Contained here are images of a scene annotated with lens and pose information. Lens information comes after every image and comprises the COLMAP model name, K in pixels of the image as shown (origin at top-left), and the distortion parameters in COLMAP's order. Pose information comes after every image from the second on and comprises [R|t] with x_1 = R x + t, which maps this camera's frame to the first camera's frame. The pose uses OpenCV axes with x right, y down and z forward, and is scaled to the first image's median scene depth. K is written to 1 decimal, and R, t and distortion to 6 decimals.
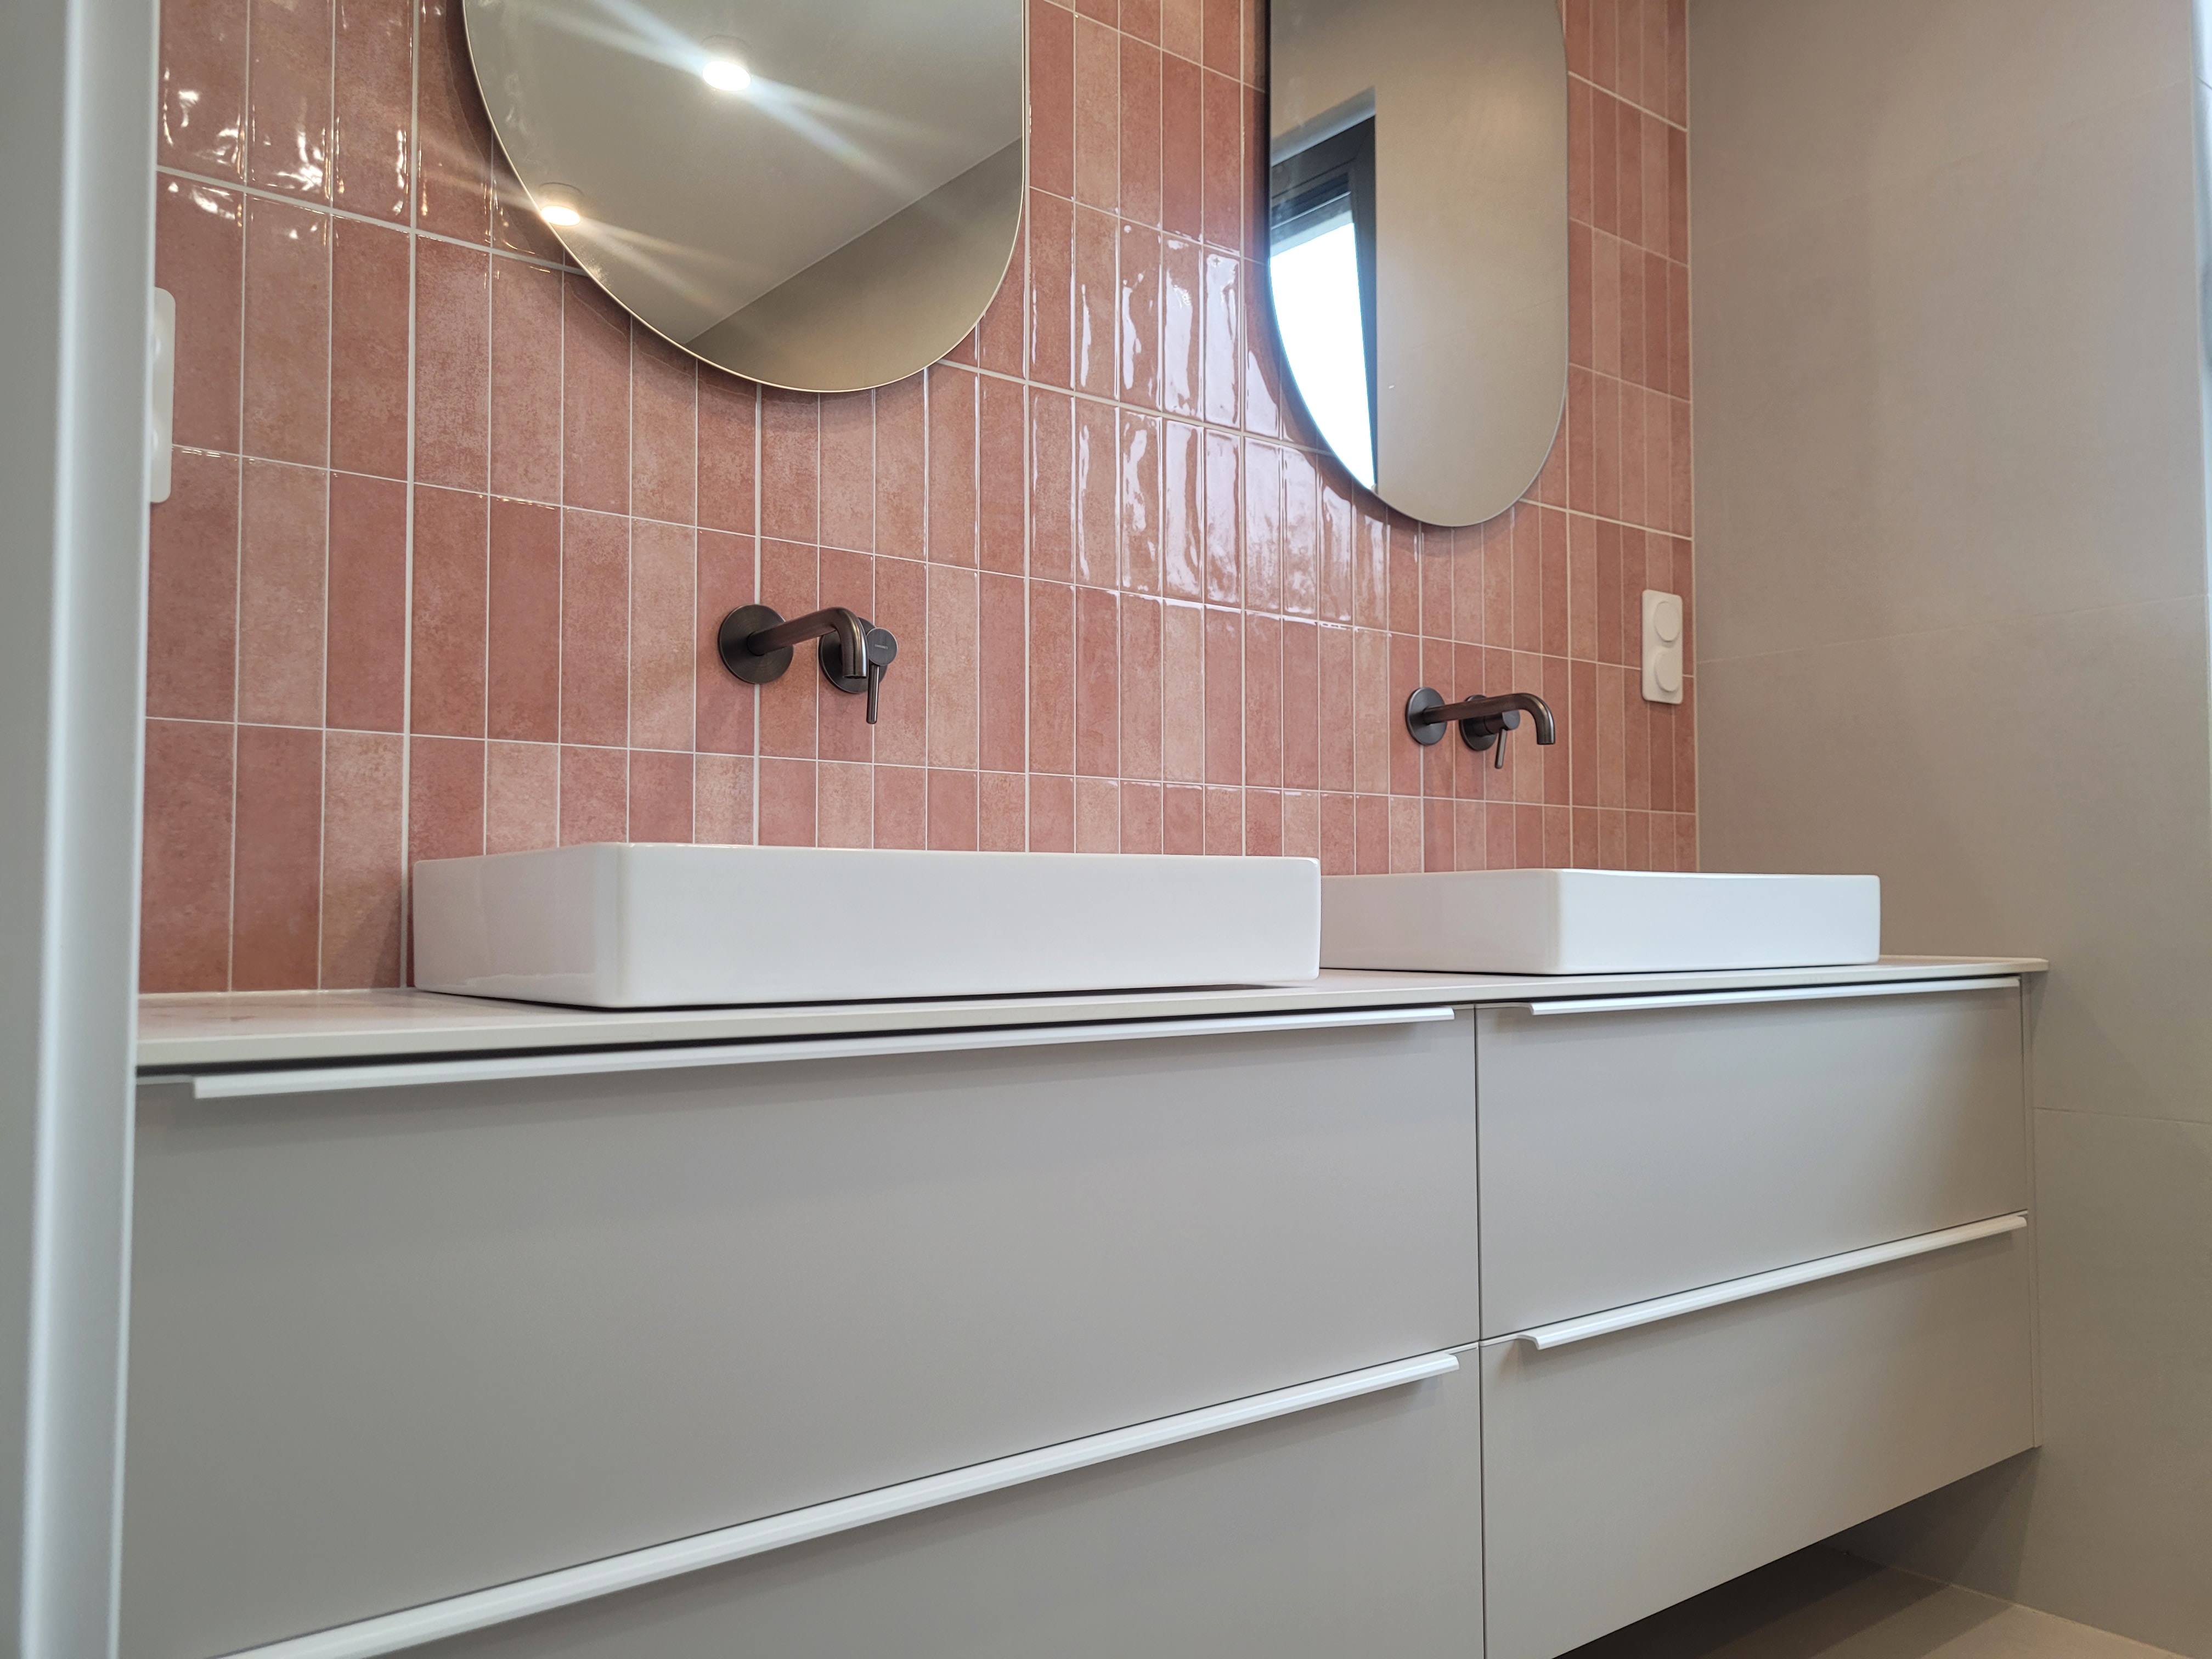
lens RADIAL K [[1659.1, 0, 1106.0], [0, 1659.1, 829.5], [0, 0, 1]] dist [0.040796, -0.002399]
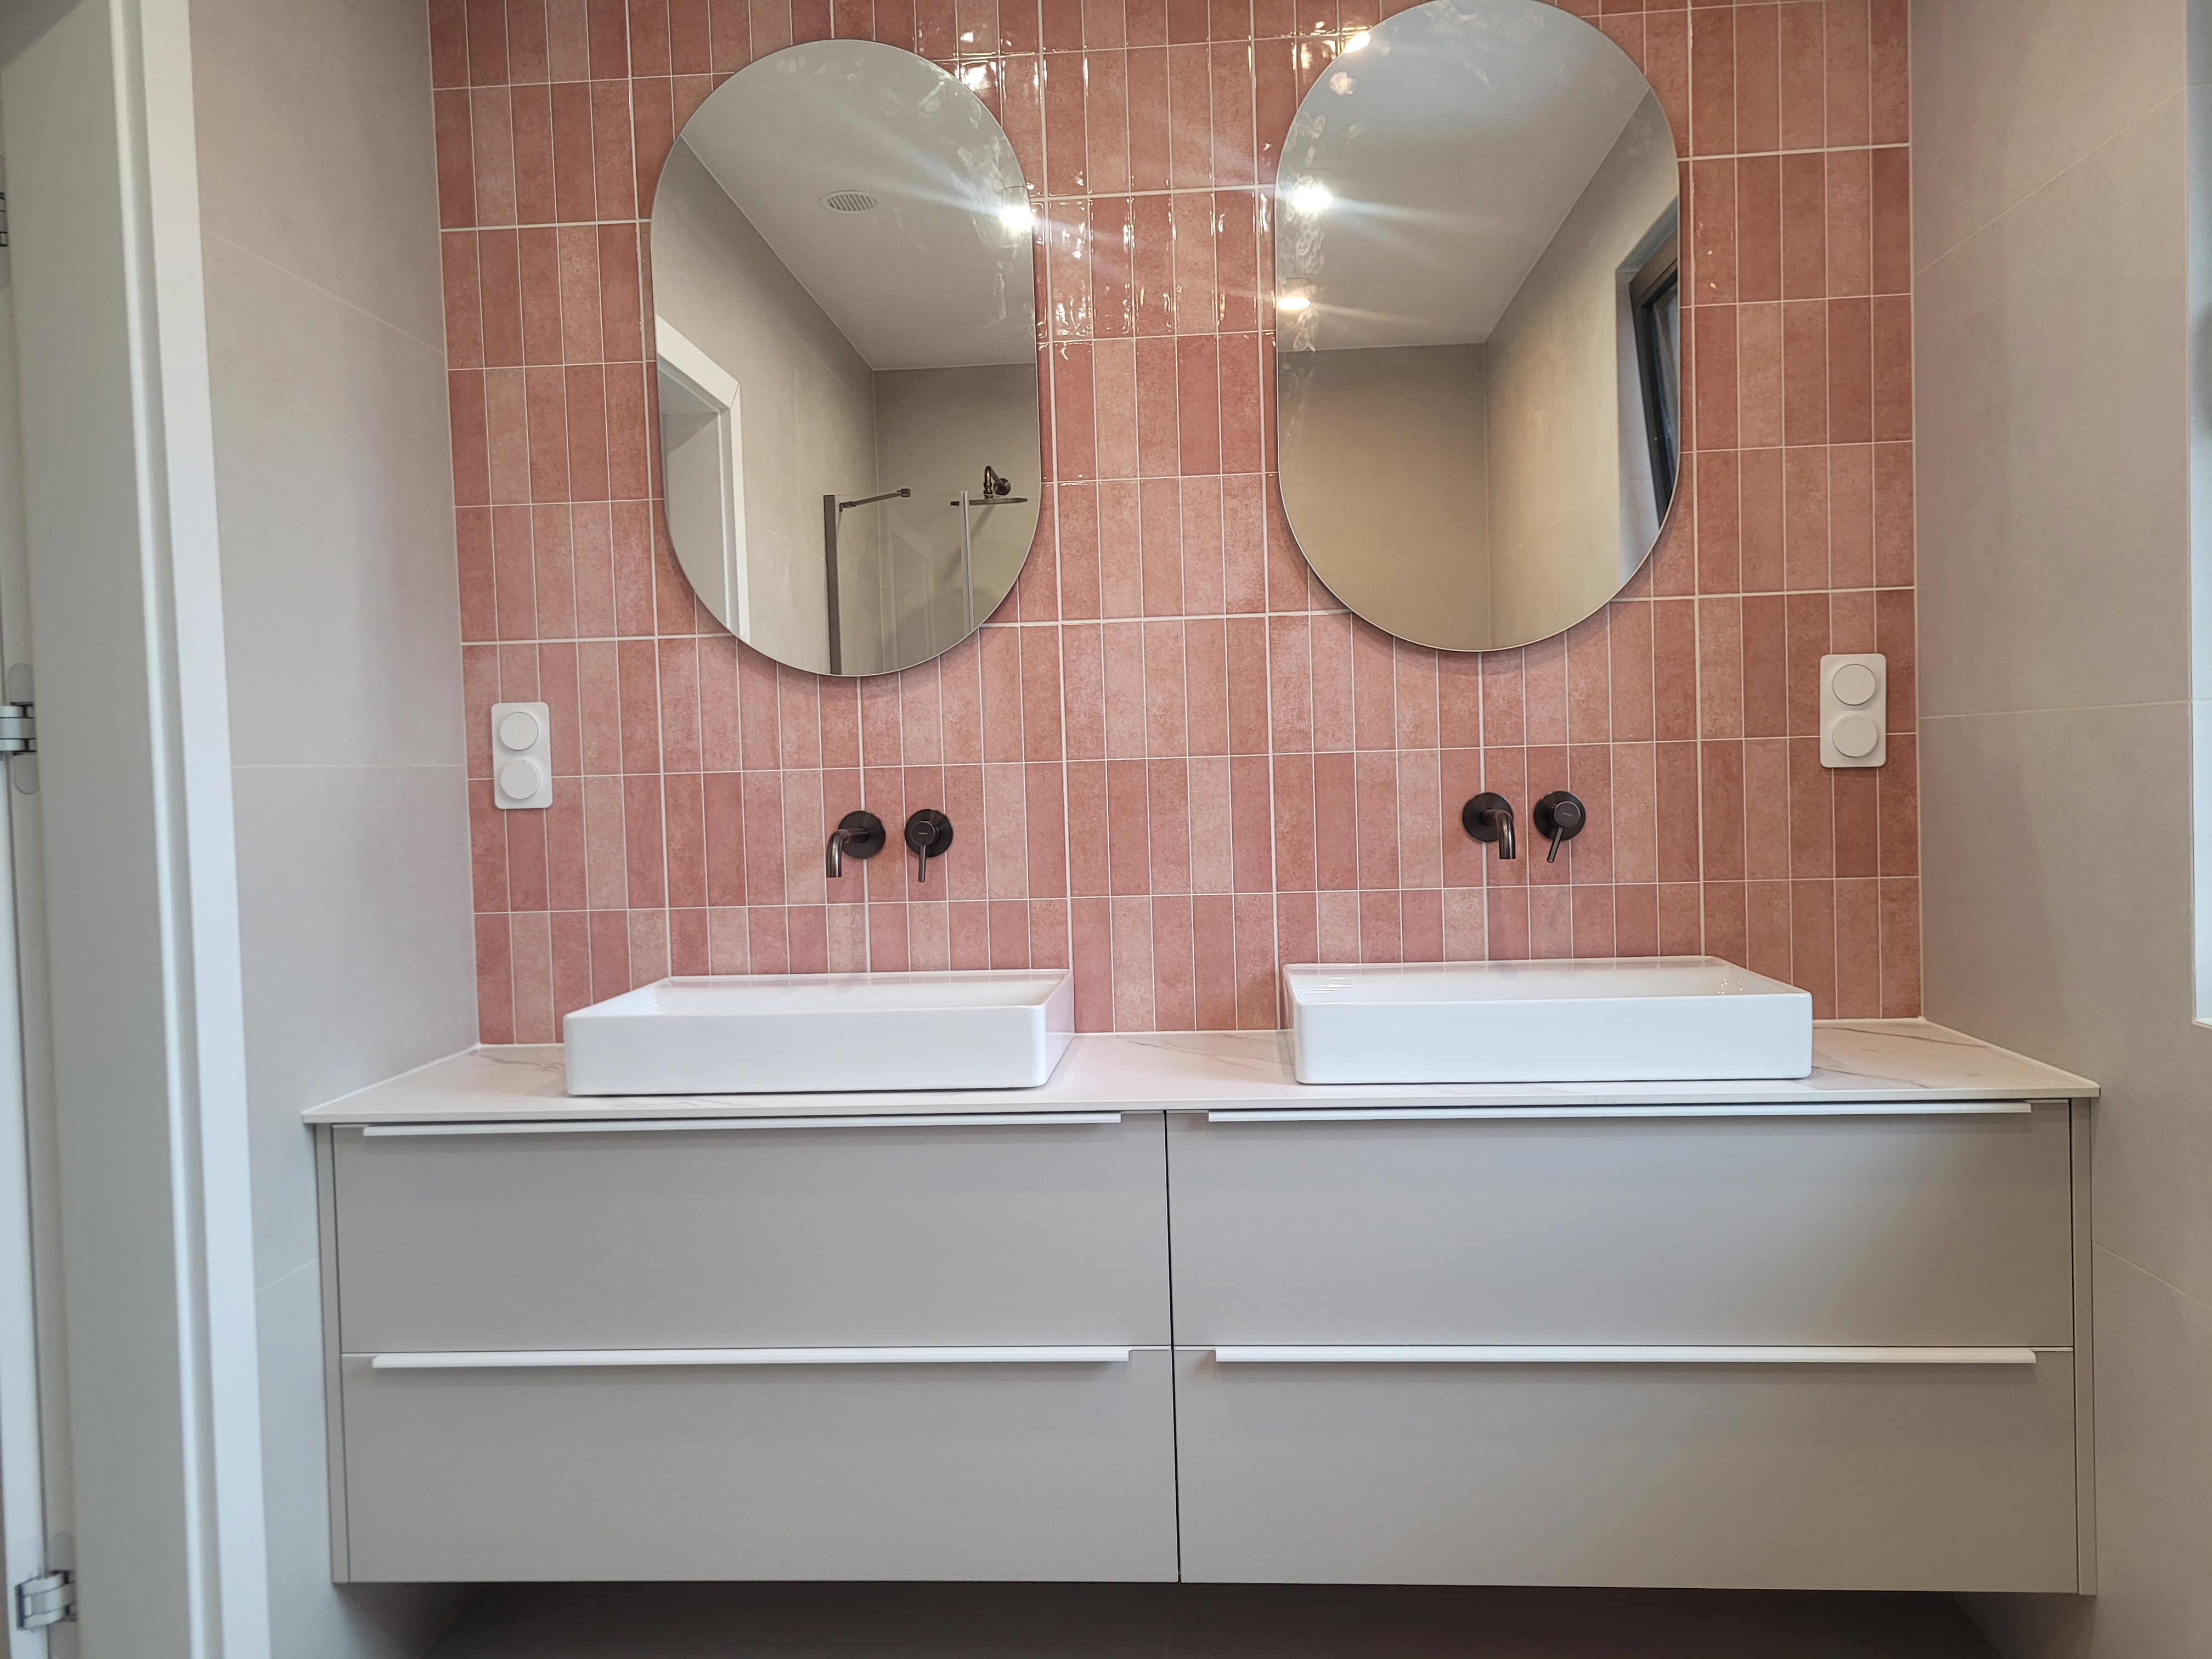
lens RADIAL K [[1659.1, 0, 1106.0], [0, 1659.1, 829.5], [0, 0, 1]] dist [0.040796, -0.002399]
pose [[0.737376, -0.001359, -0.675482, 0.969385], [0.062654, 0.995825, 0.066392, -0.190681], [0.672571, -0.091278, 0.734382, -0.031603]]
